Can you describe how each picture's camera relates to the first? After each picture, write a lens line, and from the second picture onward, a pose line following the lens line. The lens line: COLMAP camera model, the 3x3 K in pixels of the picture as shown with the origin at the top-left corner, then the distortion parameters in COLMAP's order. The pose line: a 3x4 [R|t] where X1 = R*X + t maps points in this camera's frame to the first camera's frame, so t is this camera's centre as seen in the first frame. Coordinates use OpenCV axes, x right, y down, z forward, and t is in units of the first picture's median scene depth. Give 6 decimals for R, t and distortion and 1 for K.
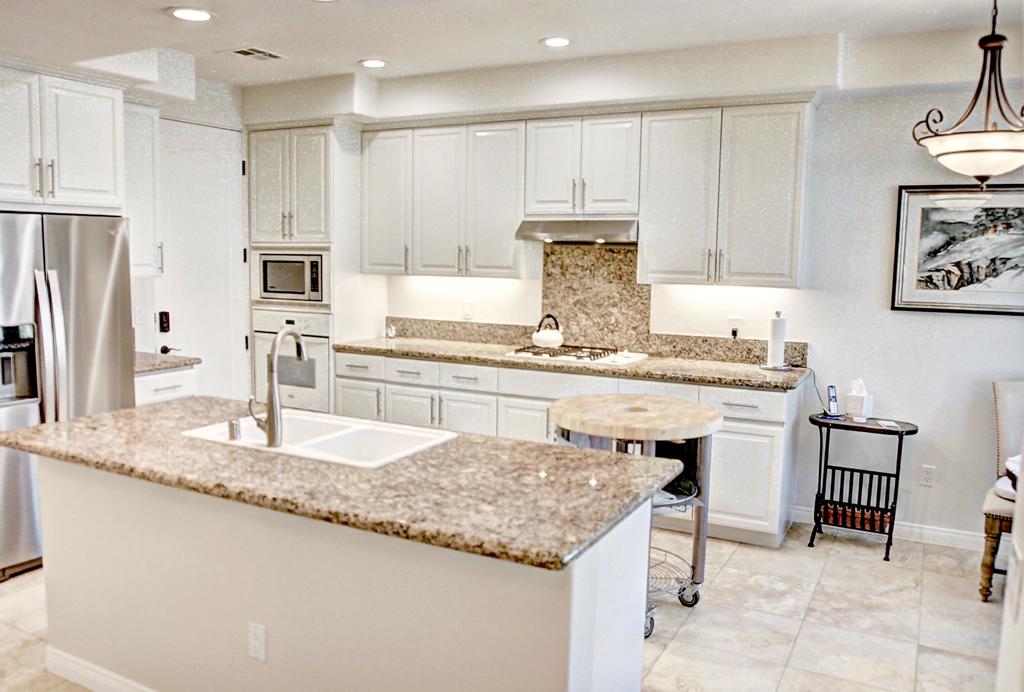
lens RADIAL K [[814.9, 0, 483.2], [0, 814.9, 343.9], [0, 0, 1]] dist [-0.069071, 0.037868]
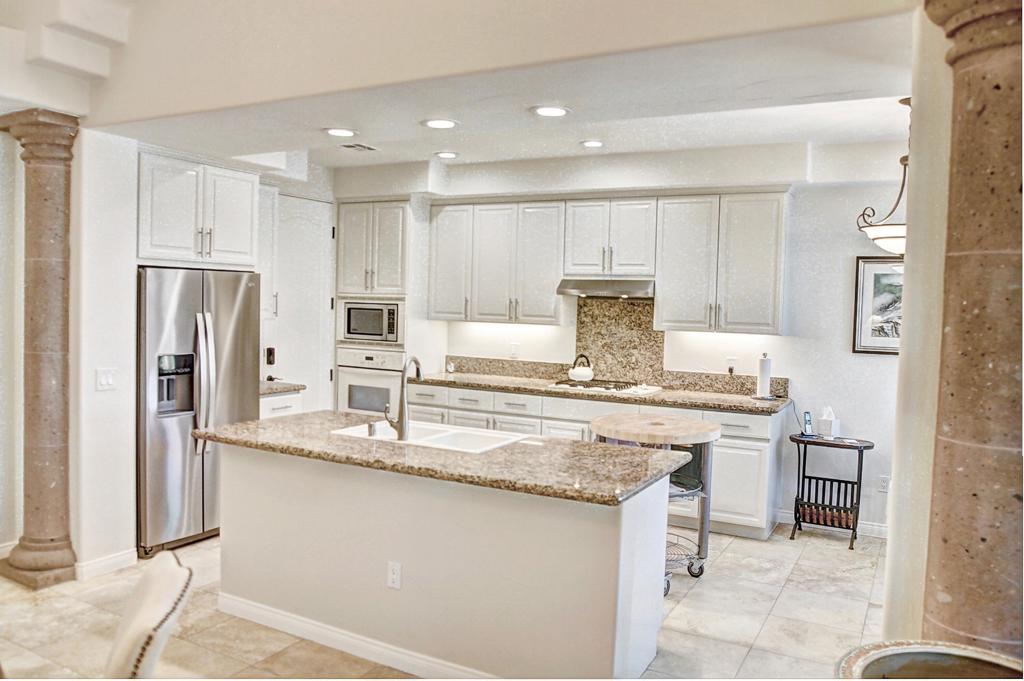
lens RADIAL K [[772.0, 0, 506.9], [0, 772.0, 332.7], [0, 0, 1]] dist [-0.066570, 0.032800]
pose [[0.999864, 0.013021, 0.010080, -0.051929], [-0.012258, 0.997304, -0.072343, 0.019447], [-0.010995, 0.072210, 0.997329, -0.196150]]
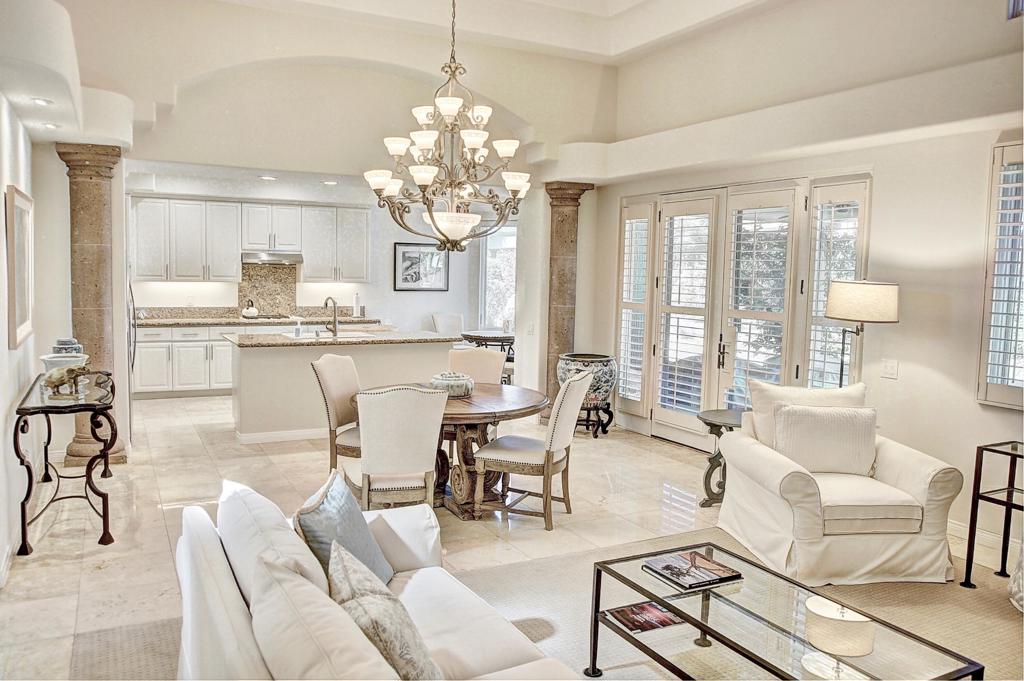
lens RADIAL K [[772.0, 0, 501.4], [0, 772.0, 338.6], [0, 0, 1]] dist [-0.066570, 0.032800]
pose [[0.551639, -0.076744, 0.830545, -1.274728], [0.083186, 0.995856, 0.036768, 0.044599], [-0.829925, 0.048807, 0.555737, -0.602772]]
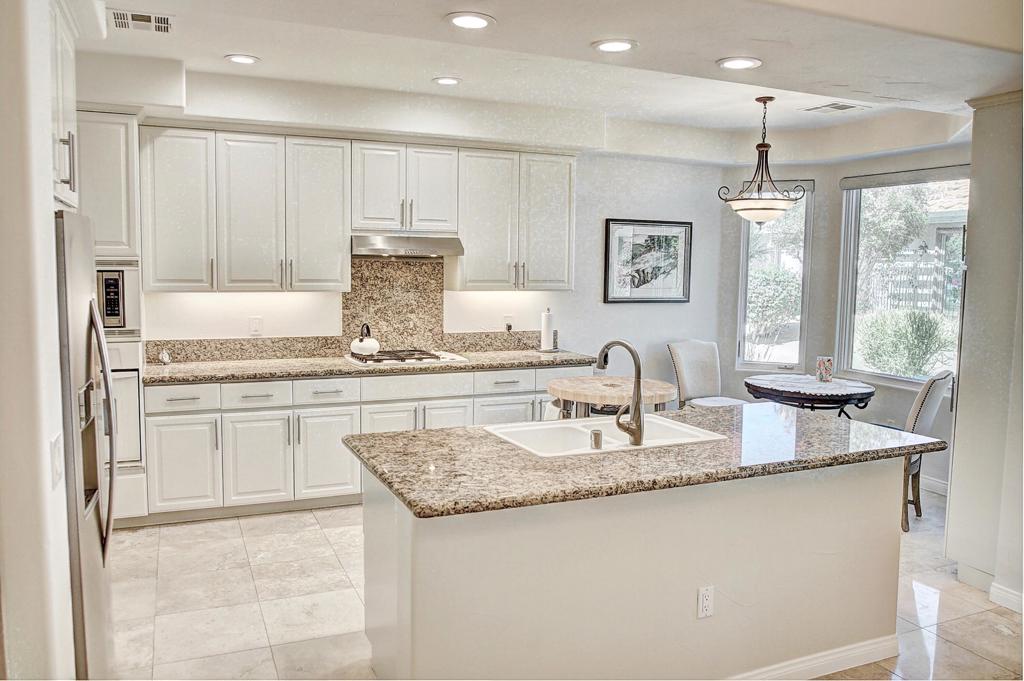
lens RADIAL K [[772.0, 0, 497.3], [0, 772.0, 337.0], [0, 0, 1]] dist [-0.066570, 0.032800]
pose [[0.613001, -0.080401, 0.785980, -0.679816], [0.086849, 0.995637, 0.034113, -0.042789], [-0.785294, 0.047351, 0.617310, 0.271963]]
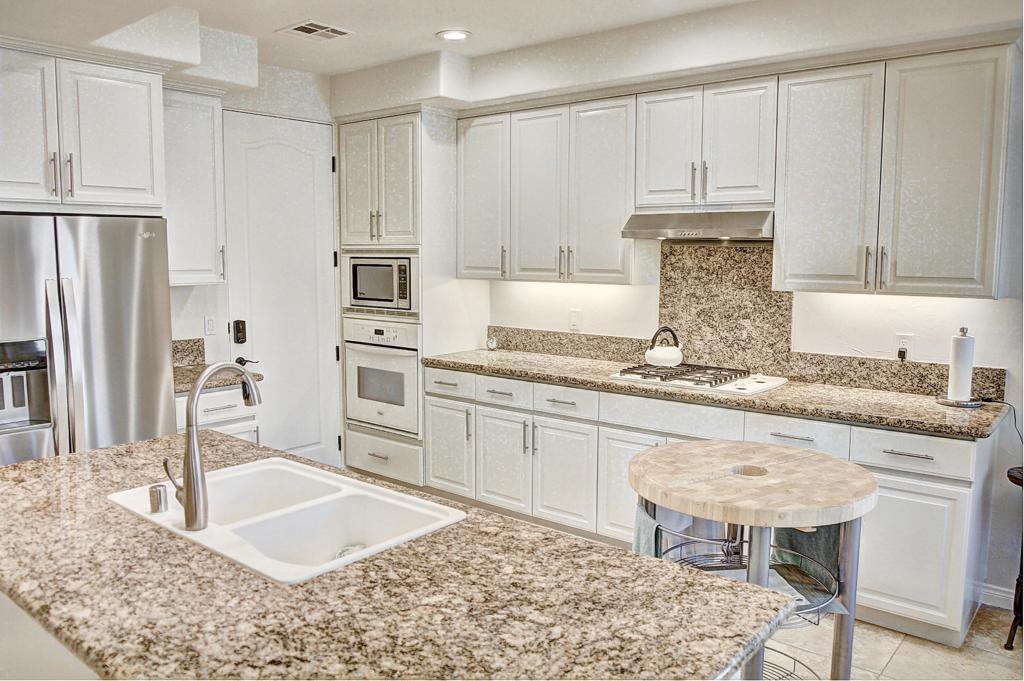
lens RADIAL K [[772.0, 0, 502.2], [0, 772.0, 334.5], [0, 0, 1]] dist [-0.066570, 0.032800]
pose [[0.981487, 0.009100, -0.191313, 0.075716], [-0.010545, 0.999923, -0.006538, -0.024335], [0.191239, 0.008434, 0.981507, 0.219420]]
